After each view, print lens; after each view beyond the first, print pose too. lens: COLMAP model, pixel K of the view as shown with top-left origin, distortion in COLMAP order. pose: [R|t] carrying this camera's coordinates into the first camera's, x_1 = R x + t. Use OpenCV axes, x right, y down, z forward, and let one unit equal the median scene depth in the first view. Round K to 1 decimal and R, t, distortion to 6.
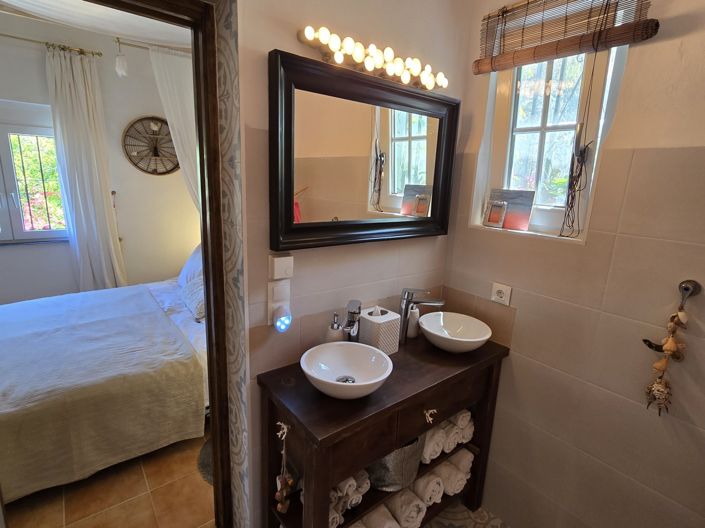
lens RADIAL K [[366.4, 0, 352.0], [0, 366.4, 264.8], [0, 0, 1]] dist [-0.004752, -0.001074]
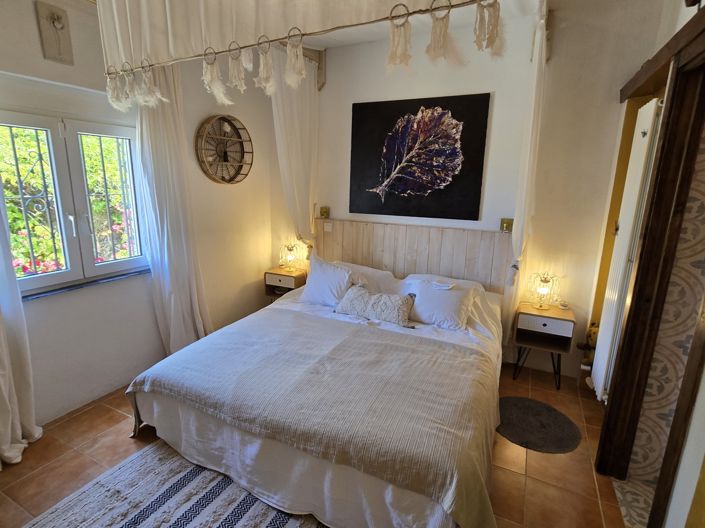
lens RADIAL K [[366.4, 0, 354.6], [0, 366.4, 265.4], [0, 0, 1]] dist [-0.004752, -0.001074]
pose [[0.902809, -0.123607, 0.411895, -0.754460], [0.119535, 0.992186, 0.035746, -0.056680], [-0.413095, 0.016964, 0.910530, 0.108551]]
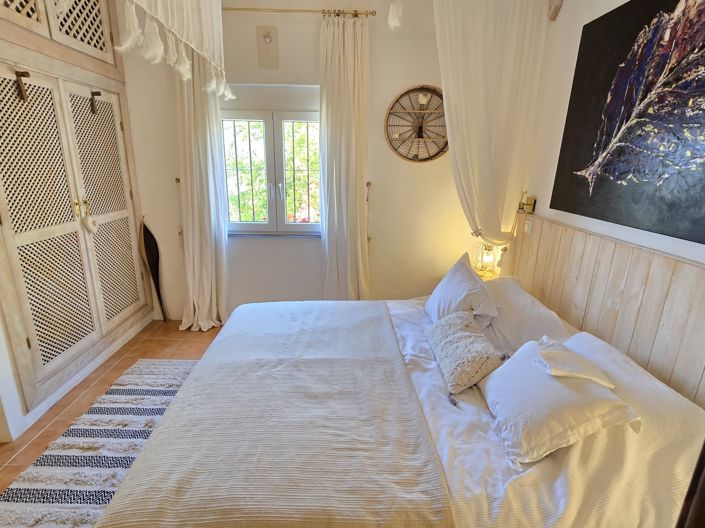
lens RADIAL K [[366.4, 0, 346.5], [0, 366.4, 266.4], [0, 0, 1]] dist [-0.004752, -0.001074]
pose [[0.798028, 0.138367, -0.586520, -0.185898], [-0.119927, 0.990280, 0.070445, -0.068328], [0.590566, 0.014123, 0.806865, 0.317776]]
